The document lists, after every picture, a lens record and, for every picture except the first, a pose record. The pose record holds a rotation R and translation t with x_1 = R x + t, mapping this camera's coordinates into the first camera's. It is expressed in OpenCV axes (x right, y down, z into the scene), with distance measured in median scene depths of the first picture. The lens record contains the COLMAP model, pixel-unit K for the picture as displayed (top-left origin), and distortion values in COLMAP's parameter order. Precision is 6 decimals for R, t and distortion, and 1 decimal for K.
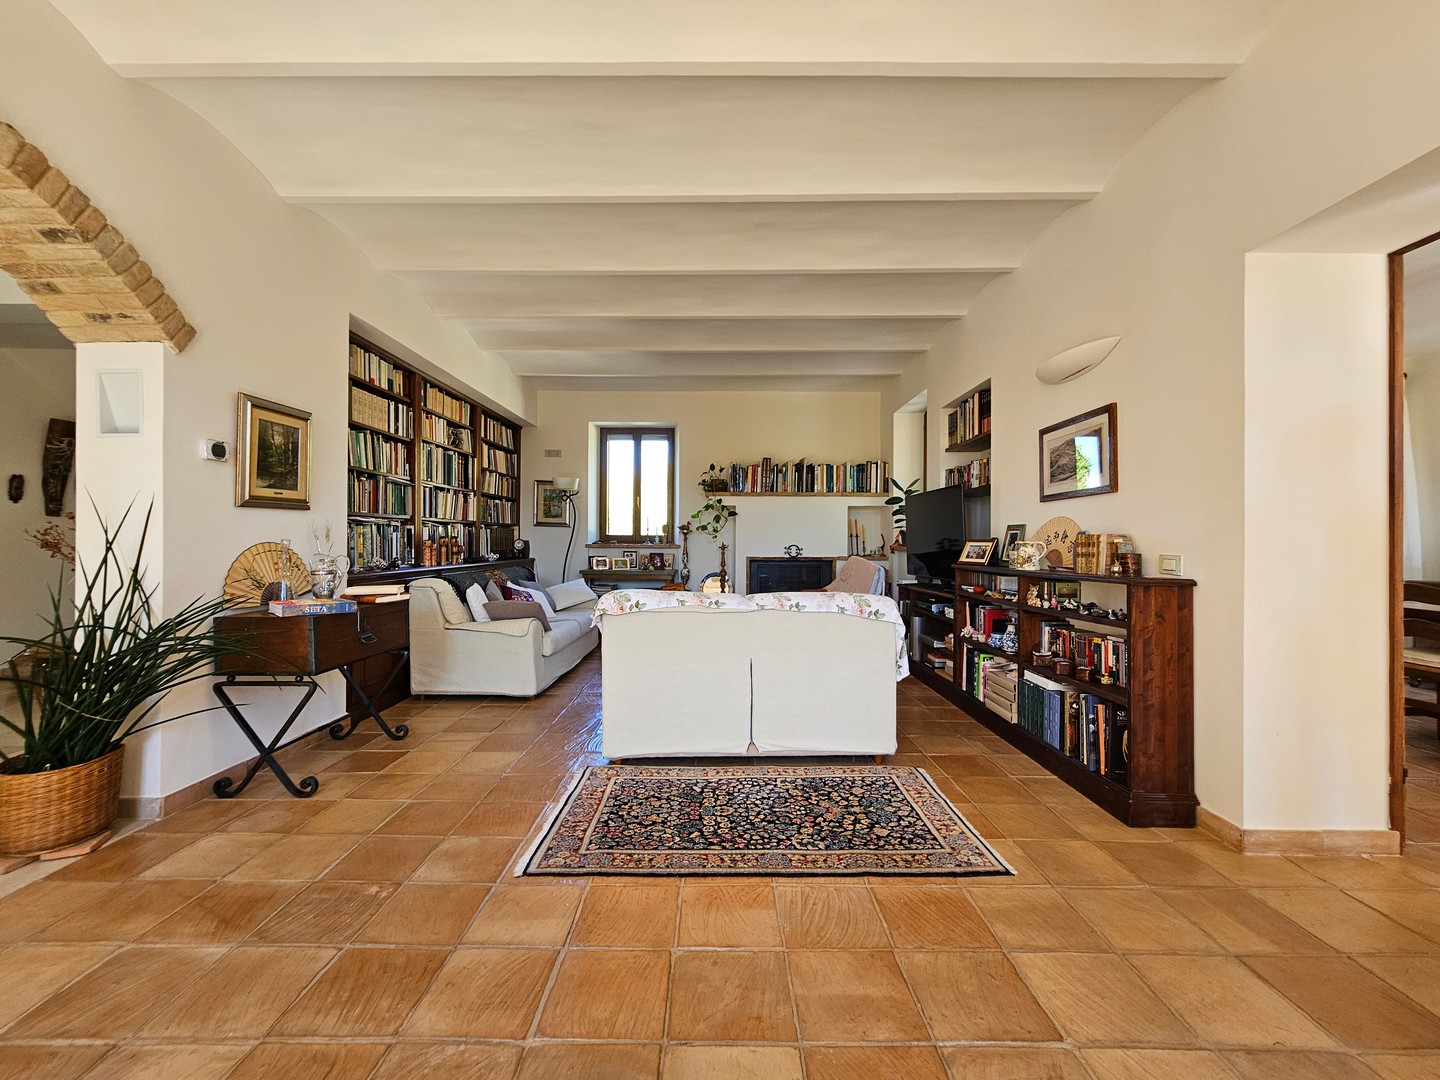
lens RADIAL K [[590.7, 0, 718.7], [0, 590.7, 541.5], [0, 0, 1]] dist [-0.003757, 0.002177]
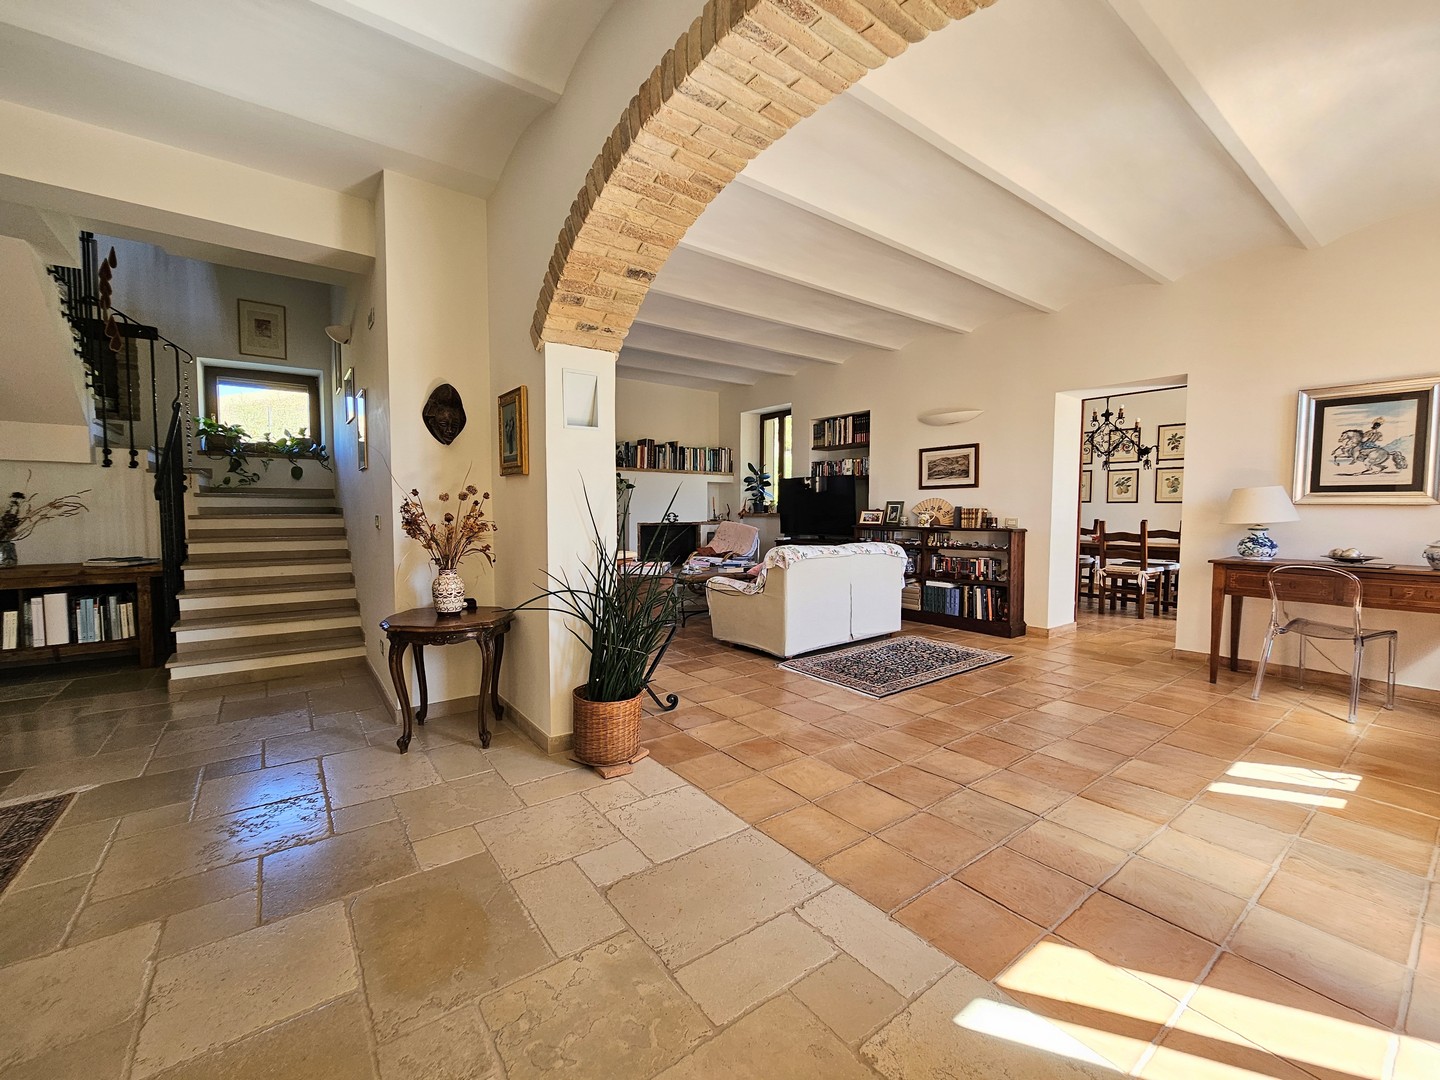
lens RADIAL K [[590.7, 0, 724.2], [0, 590.7, 539.6], [0, 0, 1]] dist [-0.003757, 0.002177]
pose [[0.796988, -0.034796, 0.602992, -1.085710], [0.000320, 0.998363, 0.057188, -0.018073], [-0.603995, -0.045385, 0.795695, -0.085797]]
